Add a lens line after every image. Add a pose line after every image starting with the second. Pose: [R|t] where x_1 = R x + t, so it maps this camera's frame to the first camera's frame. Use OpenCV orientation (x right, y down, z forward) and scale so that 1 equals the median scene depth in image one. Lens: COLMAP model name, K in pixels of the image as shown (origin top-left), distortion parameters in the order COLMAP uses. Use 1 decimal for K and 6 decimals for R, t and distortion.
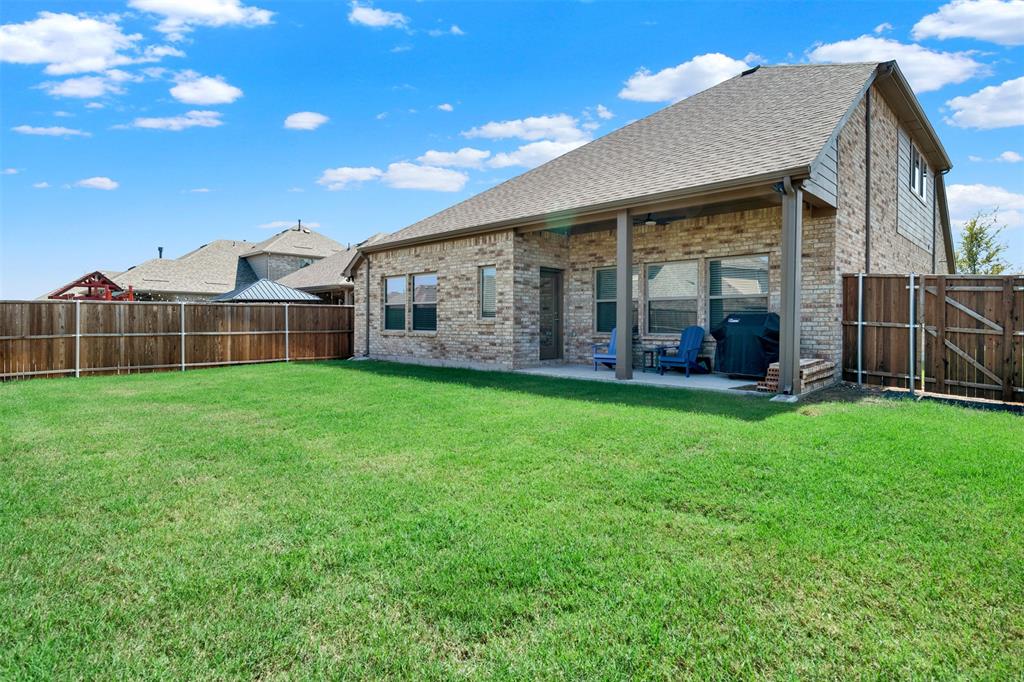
lens RADIAL K [[535.3, 0, 510.0], [0, 535.3, 323.9], [0, 0, 1]] dist [-0.006783, 0.000351]
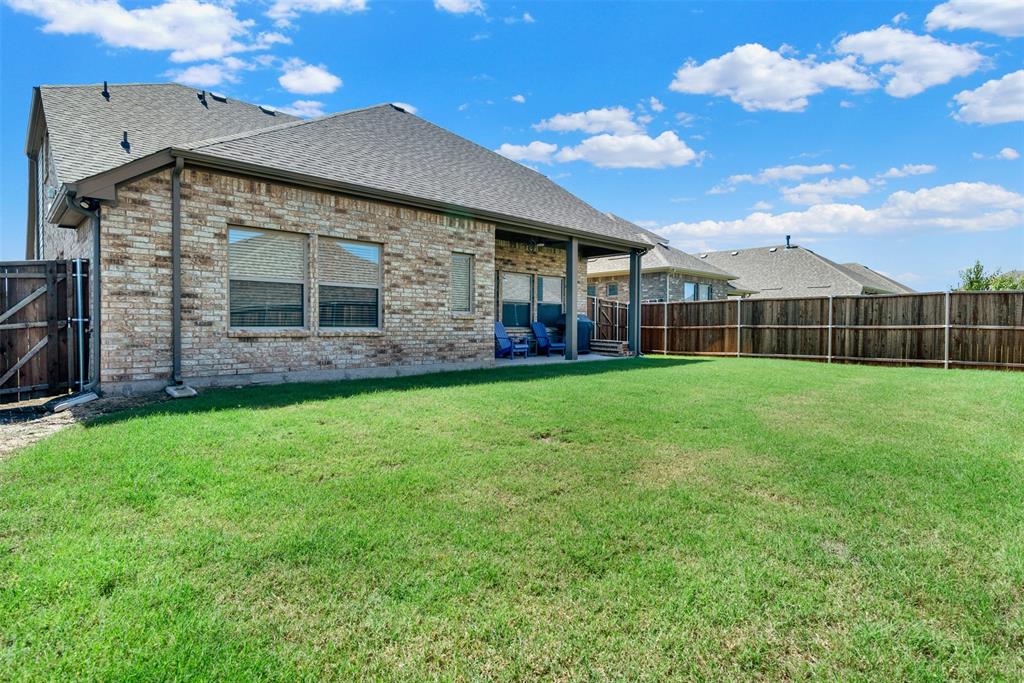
lens RADIAL K [[535.3, 0, 508.0], [0, 535.3, 343.3], [0, 0, 1]] dist [-0.006783, 0.000351]
pose [[0.029254, -0.036861, 0.998892, -0.926732], [-0.004499, 0.999305, 0.037008, 0.007764], [-0.999562, -0.005577, 0.029068, 0.888571]]
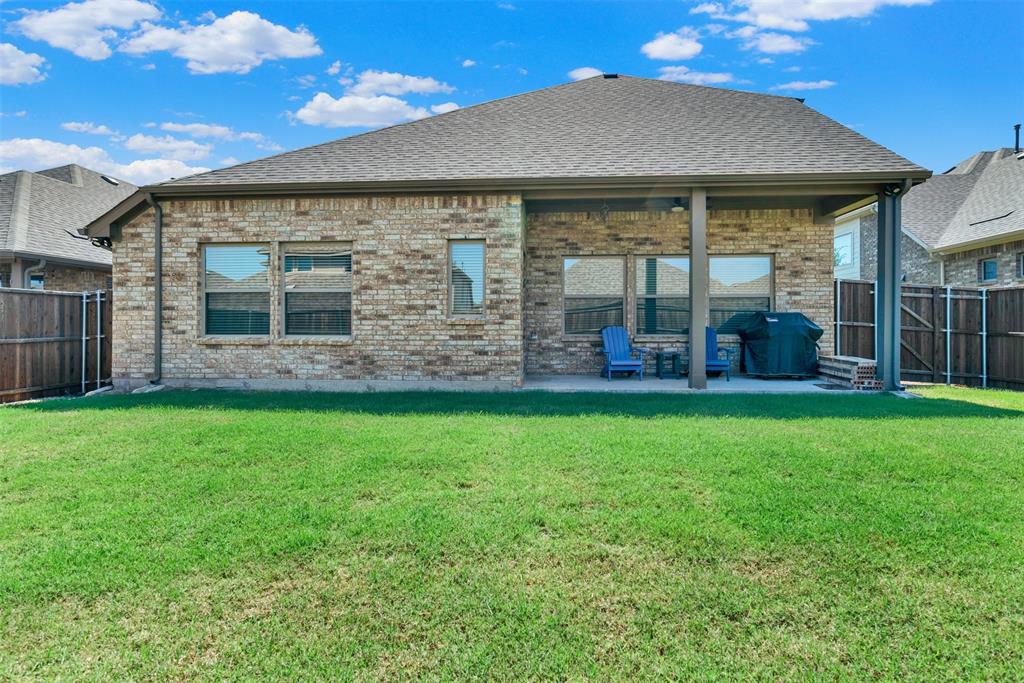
lens RADIAL K [[535.3, 0, 508.1], [0, 535.3, 330.3], [0, 0, 1]] dist [-0.006783, 0.000351]
pose [[0.762899, -0.006182, 0.646488, -0.443934], [0.003257, 0.999978, 0.005719, 0.004384], [-0.646510, -0.002257, 0.762903, 0.433807]]
